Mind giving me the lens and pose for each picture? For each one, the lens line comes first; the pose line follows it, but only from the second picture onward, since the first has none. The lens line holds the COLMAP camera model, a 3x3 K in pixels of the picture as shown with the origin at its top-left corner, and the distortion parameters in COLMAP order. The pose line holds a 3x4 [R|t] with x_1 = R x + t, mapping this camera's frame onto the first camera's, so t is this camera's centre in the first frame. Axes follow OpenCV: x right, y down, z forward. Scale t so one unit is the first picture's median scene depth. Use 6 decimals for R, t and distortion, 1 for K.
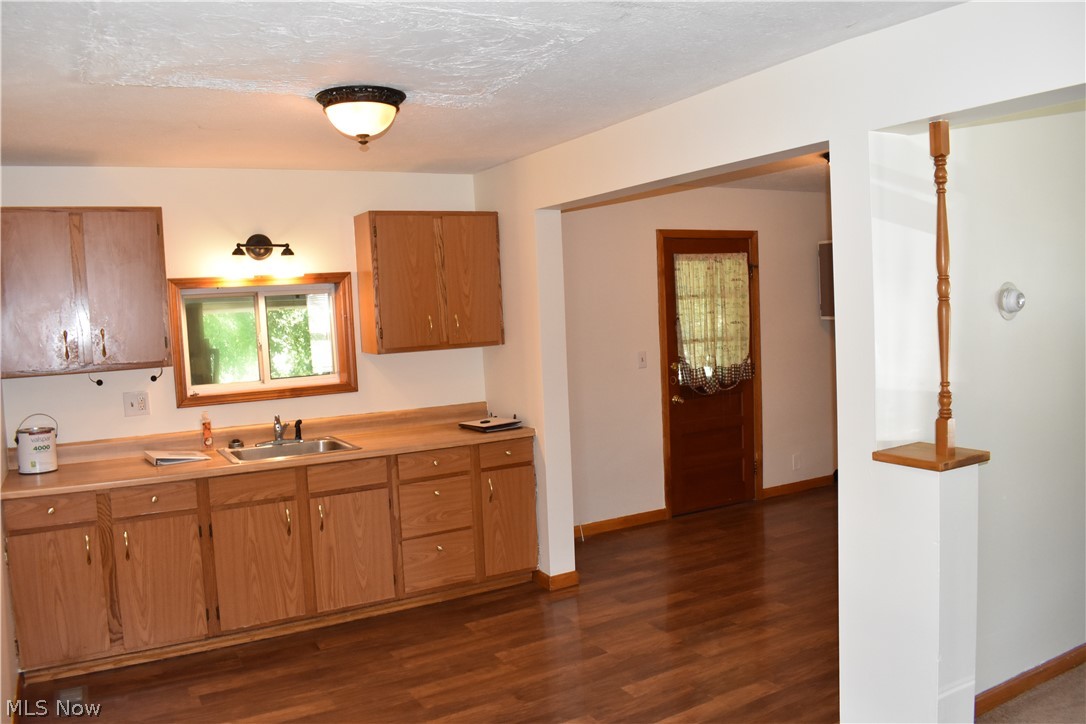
lens RADIAL K [[852.7, 0, 544.7], [0, 852.7, 358.7], [0, 0, 1]] dist [-0.099384, 0.024503]
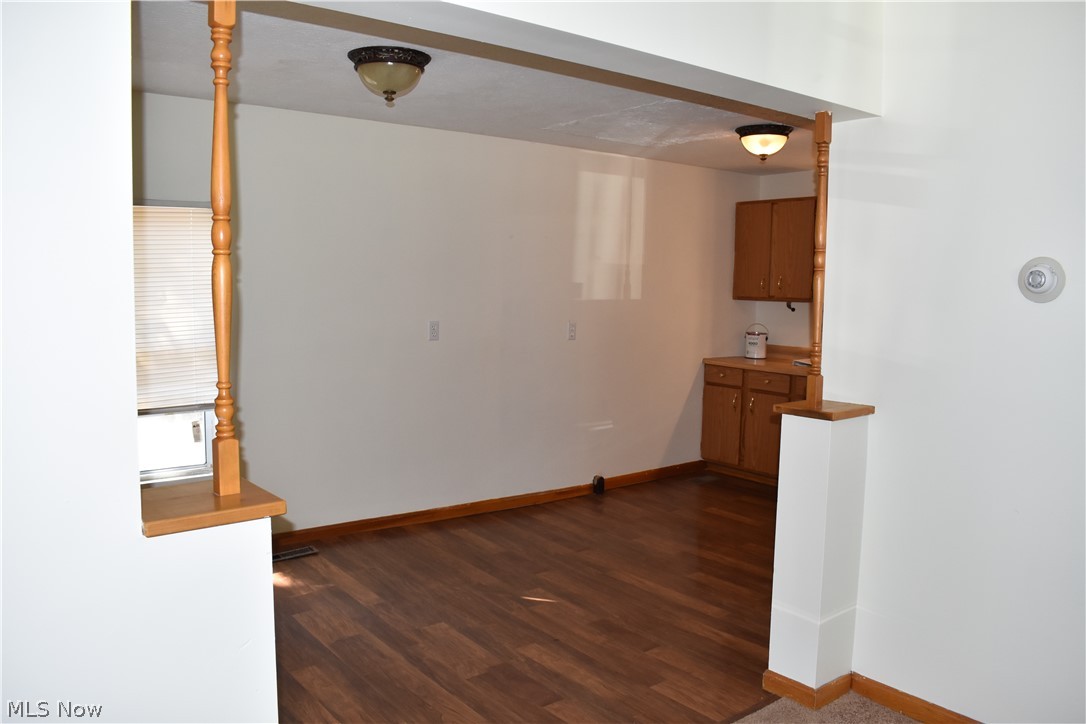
lens RADIAL K [[852.7, 0, 544.9], [0, 852.7, 360.4], [0, 0, 1]] dist [-0.099384, 0.024503]
pose [[0.151019, 0.138083, -0.978839, 0.878253], [-0.084279, 0.988389, 0.126428, -0.035253], [0.984932, 0.063402, 0.160903, 0.257675]]
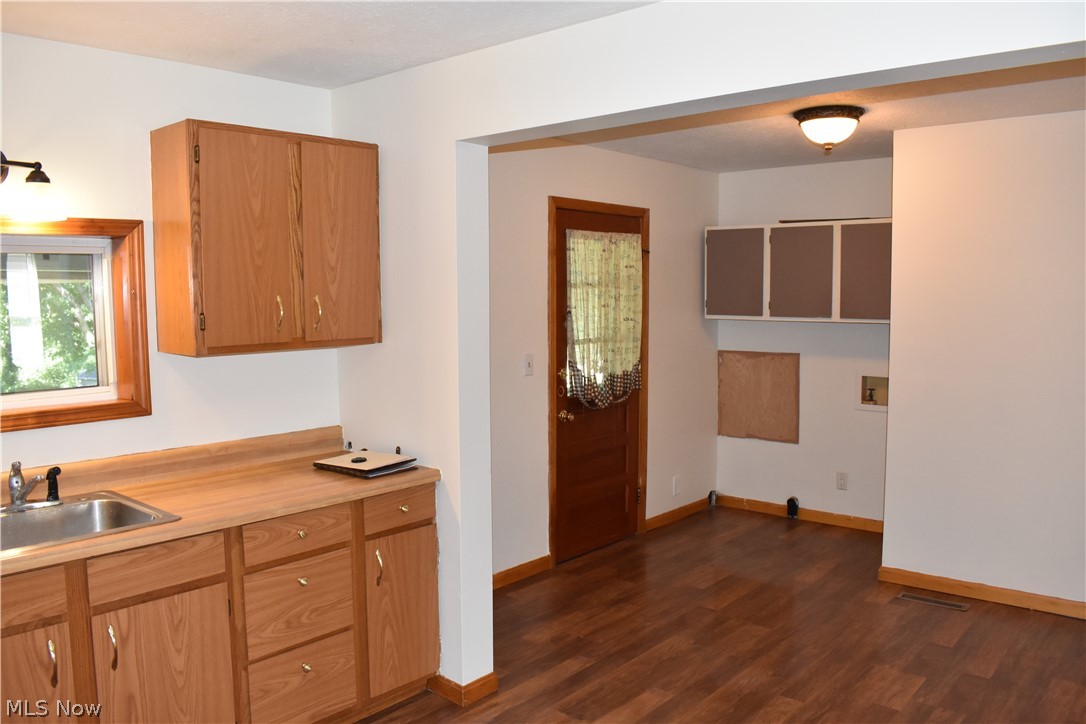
lens RADIAL K [[852.7, 0, 548.5], [0, 852.7, 363.4], [0, 0, 1]] dist [-0.099384, 0.024503]
pose [[0.942067, 0.013421, 0.335155, -0.161818], [-0.018573, 0.999753, 0.012172, -0.012367], [-0.334909, -0.017691, 0.942084, 0.353313]]
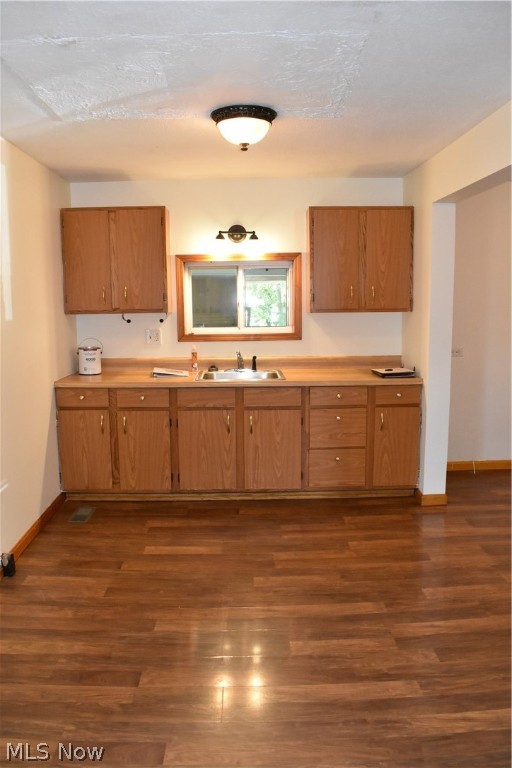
lens RADIAL K [[603.0, 0, 258.1], [0, 603.0, 384.3], [0, 0, 1]] dist [-0.099384, 0.024503]
pose [[0.880768, 0.105168, -0.461721, 0.191210], [-0.059704, 0.991909, 0.112040, 0.004997], [0.469768, -0.071115, 0.879921, 0.101759]]
